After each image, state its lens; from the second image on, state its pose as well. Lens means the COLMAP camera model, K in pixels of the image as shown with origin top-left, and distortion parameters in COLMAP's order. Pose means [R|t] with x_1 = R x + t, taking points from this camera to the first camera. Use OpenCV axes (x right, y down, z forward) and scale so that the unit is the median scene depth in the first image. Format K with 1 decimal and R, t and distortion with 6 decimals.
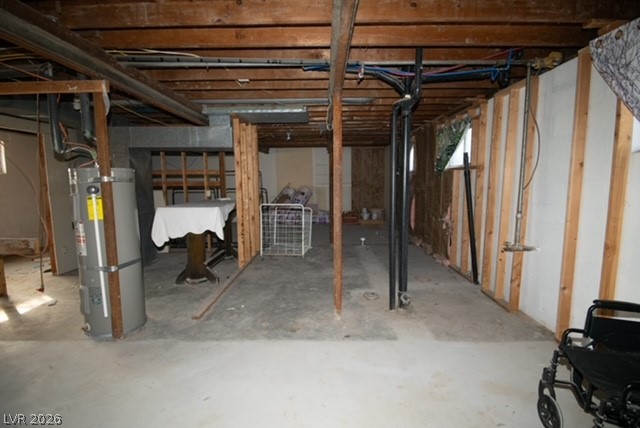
lens RADIAL K [[319.2, 0, 320.0], [0, 319.2, 214.0], [0, 0, 1]] dist [0.033101, -0.036146]
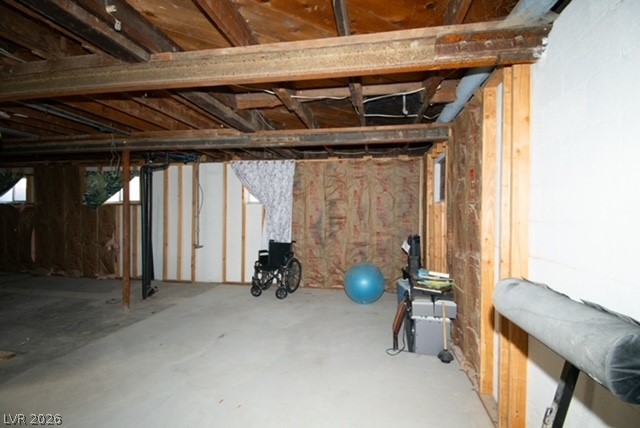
lens RADIAL K [[319.2, 0, 320.0], [0, 319.2, 214.0], [0, 0, 1]] dist [0.033101, -0.036146]
pose [[0.165428, 0.004849, 0.986210, -1.095089], [0.094874, 0.995272, -0.020808, 0.011888], [-0.981648, 0.097008, 0.164186, -0.080634]]
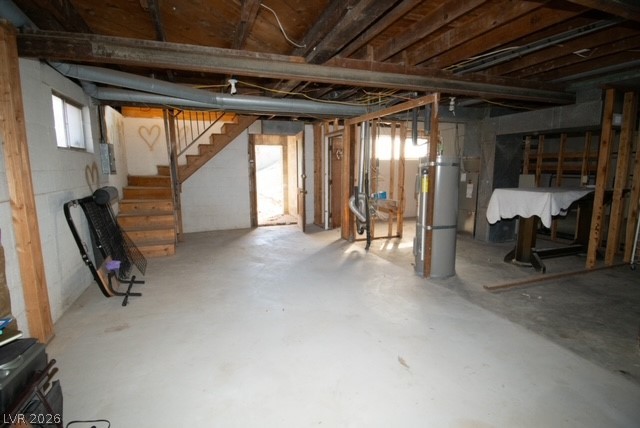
lens RADIAL K [[319.2, 0, 320.0], [0, 319.2, 214.0], [0, 0, 1]] dist [0.033101, -0.036146]
pose [[0.359955, 0.143048, -0.921938, 0.383828], [-0.095363, 0.988641, 0.116164, -0.006785], [0.928083, 0.046105, 0.369508, 0.028277]]
